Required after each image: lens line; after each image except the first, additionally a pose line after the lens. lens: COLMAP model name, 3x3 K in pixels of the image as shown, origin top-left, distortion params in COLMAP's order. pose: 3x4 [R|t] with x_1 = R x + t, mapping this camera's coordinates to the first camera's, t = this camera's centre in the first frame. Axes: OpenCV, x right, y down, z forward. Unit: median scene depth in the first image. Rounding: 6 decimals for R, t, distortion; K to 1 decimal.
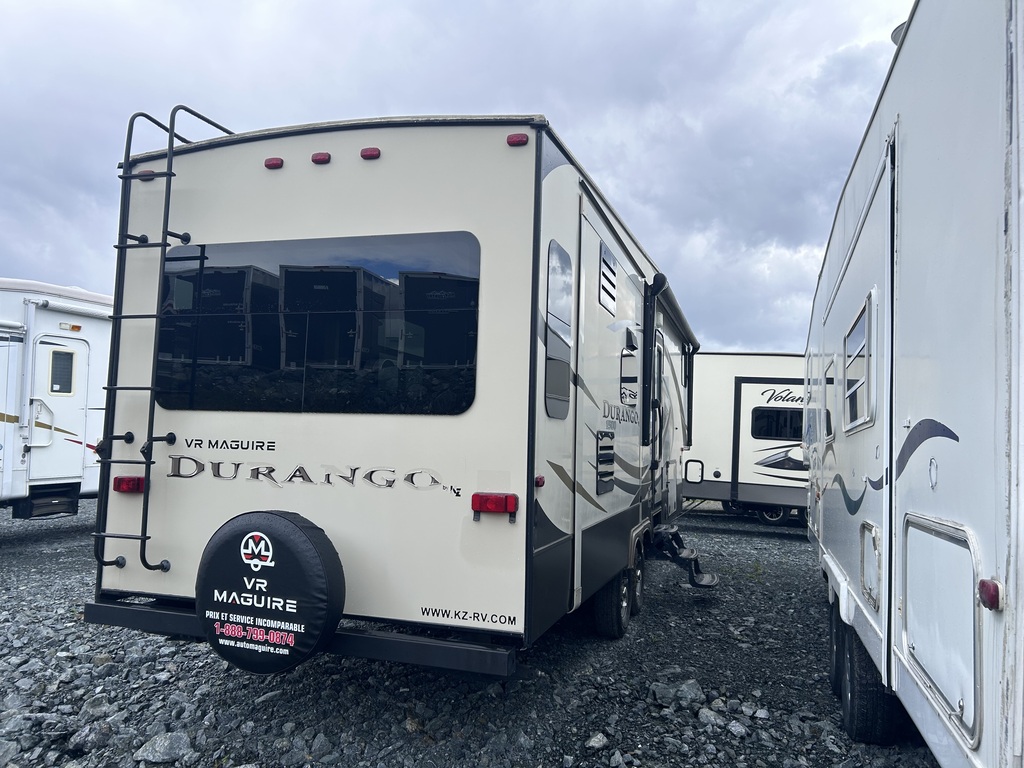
lens RADIAL K [[769.6, 0, 510.8], [0, 769.6, 382.3], [0, 0, 1]] dist [0.069532, -0.075856]
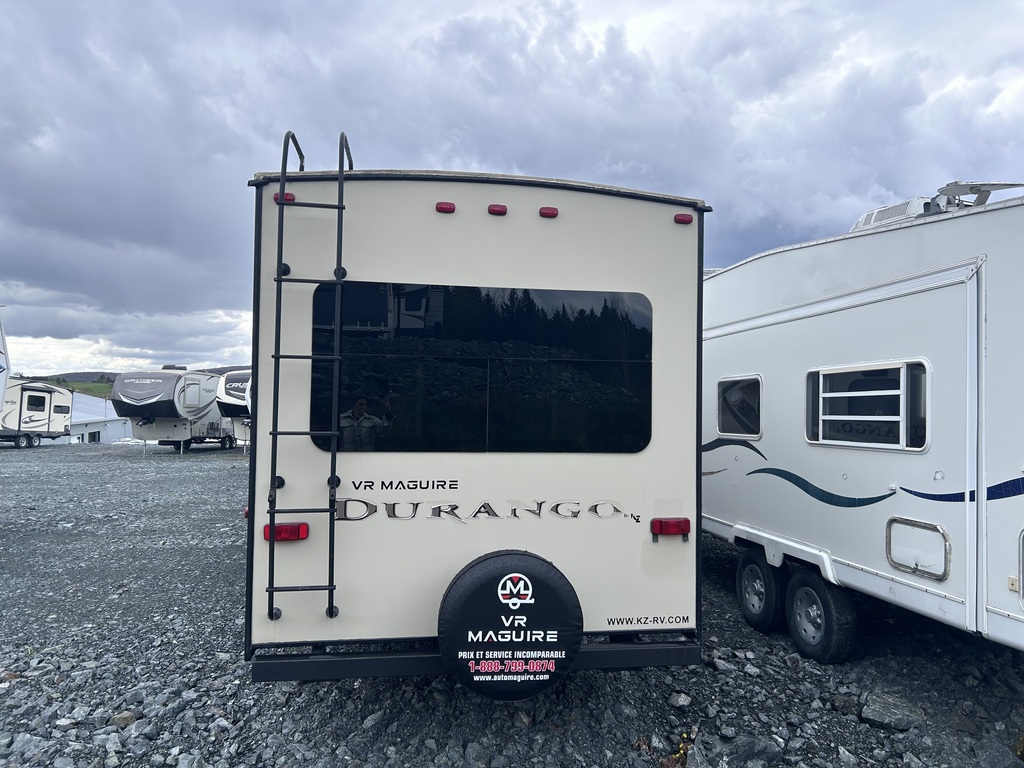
lens RADIAL K [[769.6, 0, 502.5], [0, 769.6, 379.4], [0, 0, 1]] dist [0.069532, -0.075856]
pose [[0.889850, -0.007217, 0.456197, -0.776213], [-0.023678, 0.997797, 0.061970, -0.134703], [-0.455639, -0.065946, 0.887719, 0.061756]]
